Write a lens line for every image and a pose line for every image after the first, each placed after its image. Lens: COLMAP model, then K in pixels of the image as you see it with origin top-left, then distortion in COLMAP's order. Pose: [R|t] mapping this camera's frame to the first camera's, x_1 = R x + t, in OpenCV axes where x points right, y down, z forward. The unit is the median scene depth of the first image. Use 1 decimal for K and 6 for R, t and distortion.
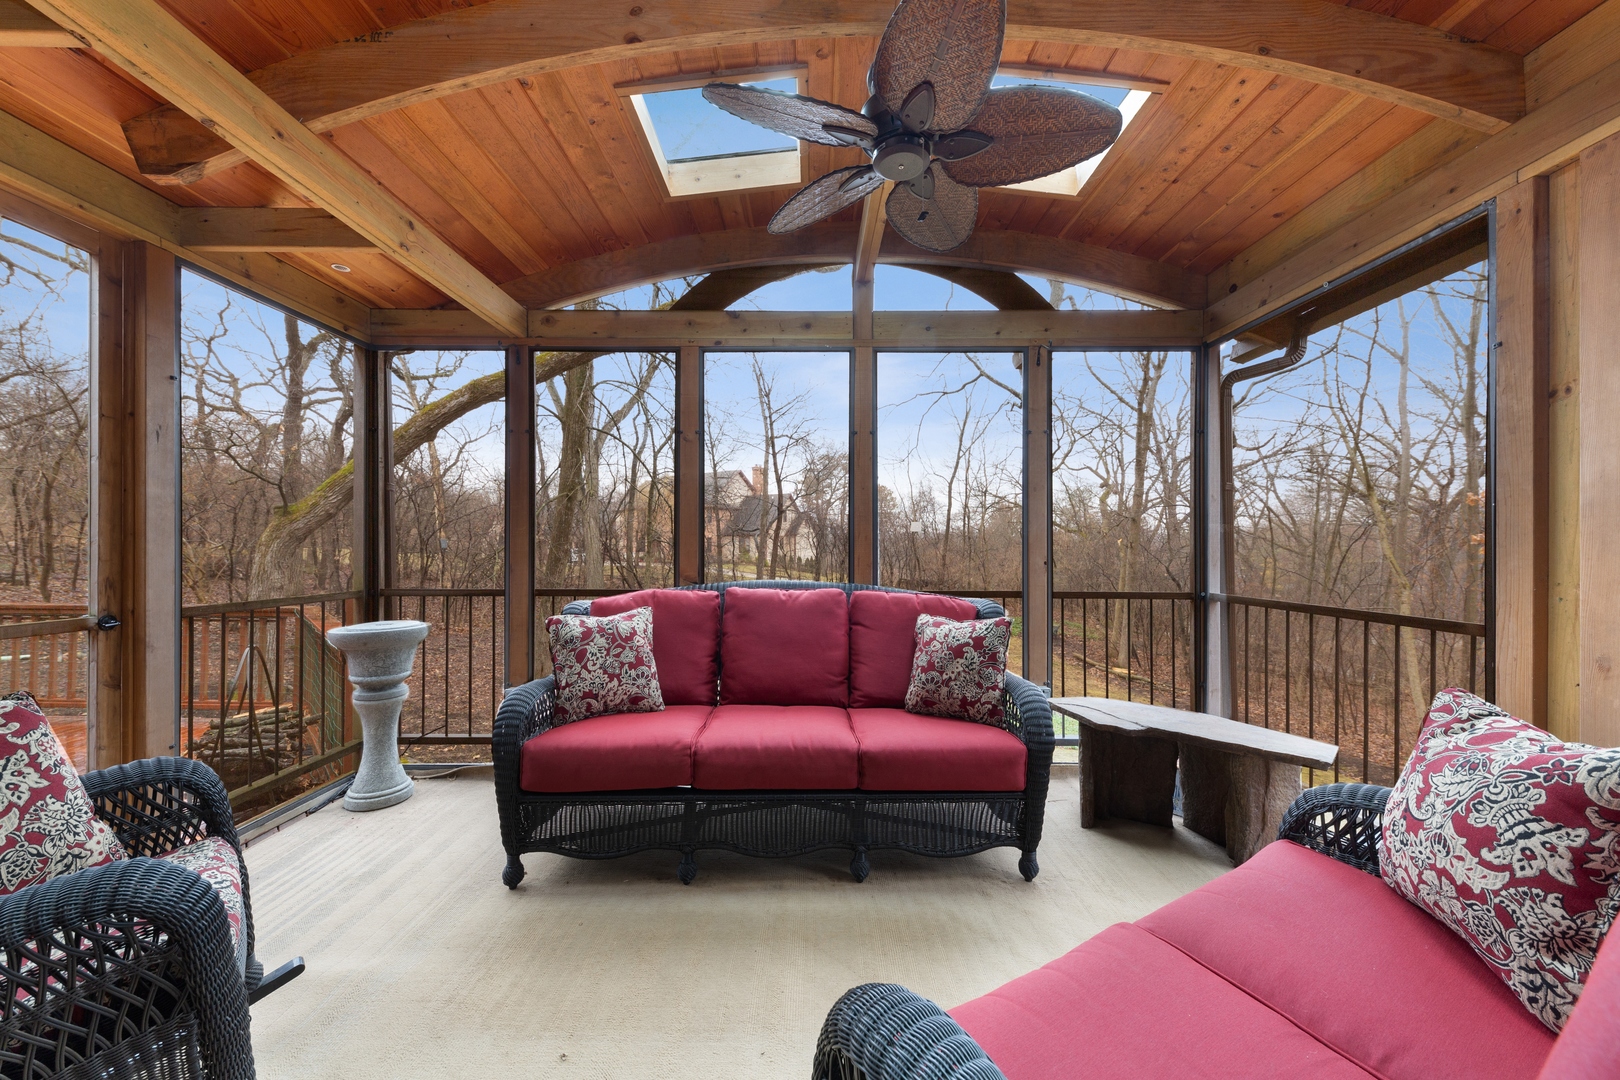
lens RADIAL K [[606.4, 0, 810.0], [0, 606.4, 540.0], [0, 0, 1]] dist [-0.000216, -0.000243]
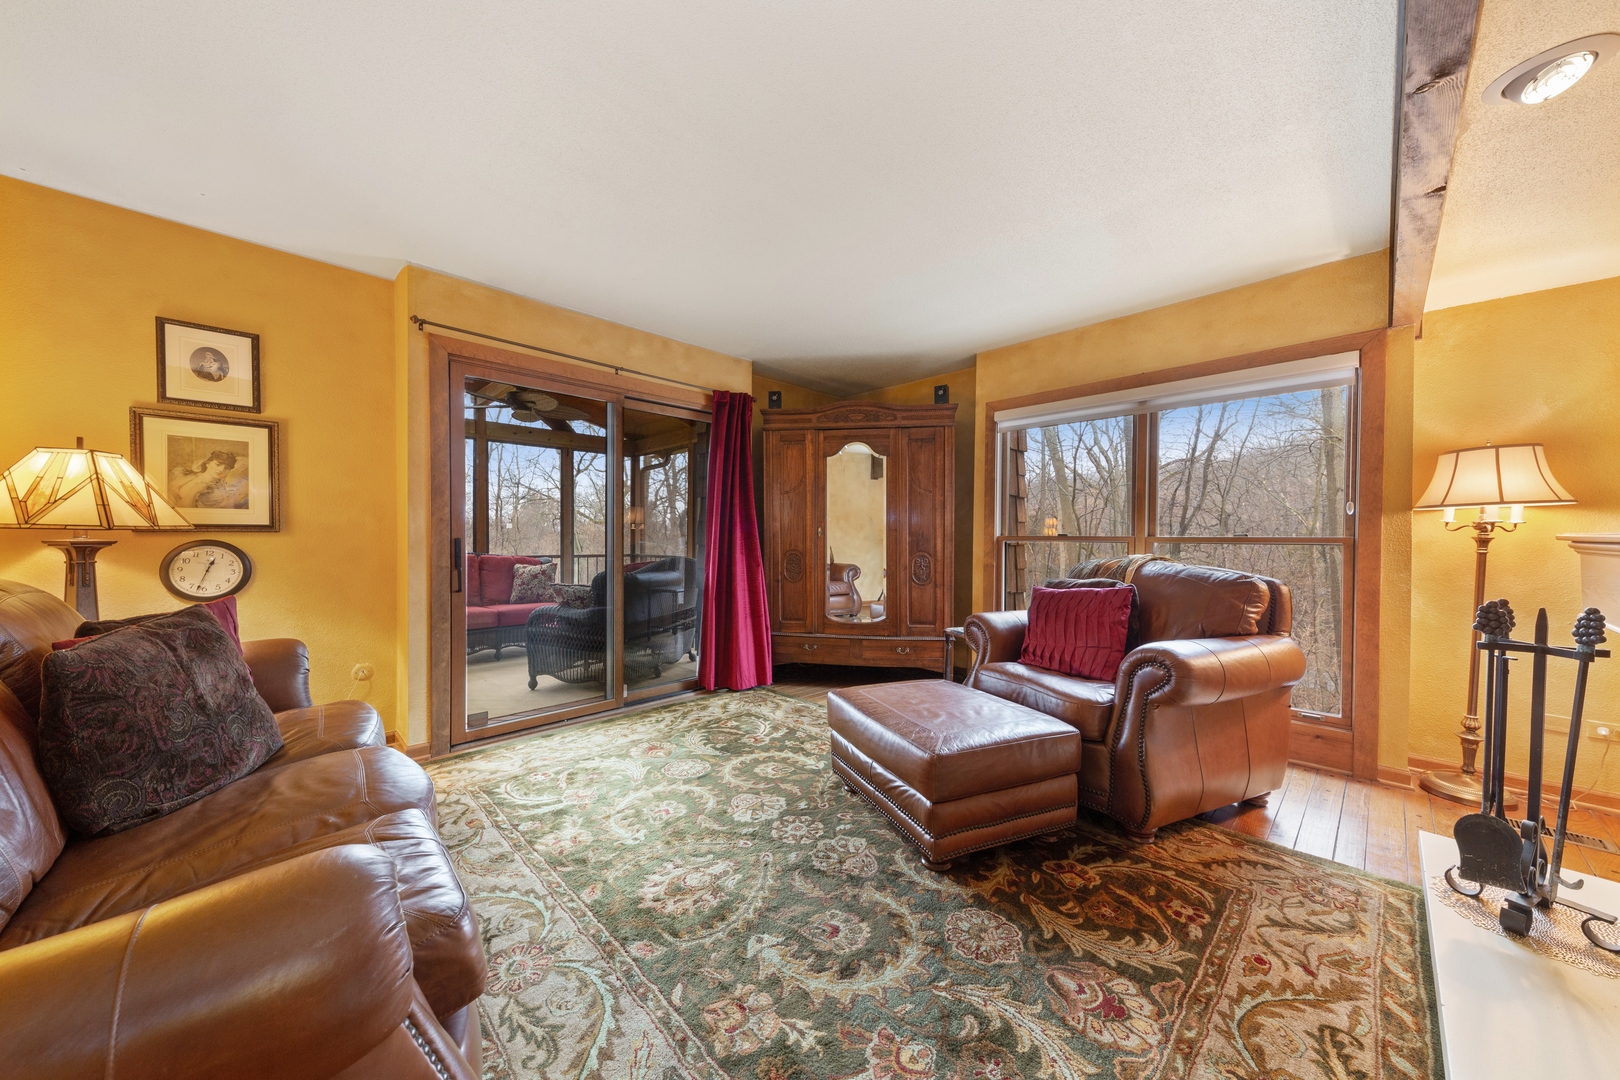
lens RADIAL K [[561.9, 0, 810.0], [0, 561.9, 540.0], [0, 0, 1]] dist [0.000518, 0.000020]
pose [[0.722660, -0.006657, 0.691171, -0.428580], [-0.005713, 0.999862, 0.015603, -0.009345], [-0.691180, -0.015225, 0.722522, -1.166020]]
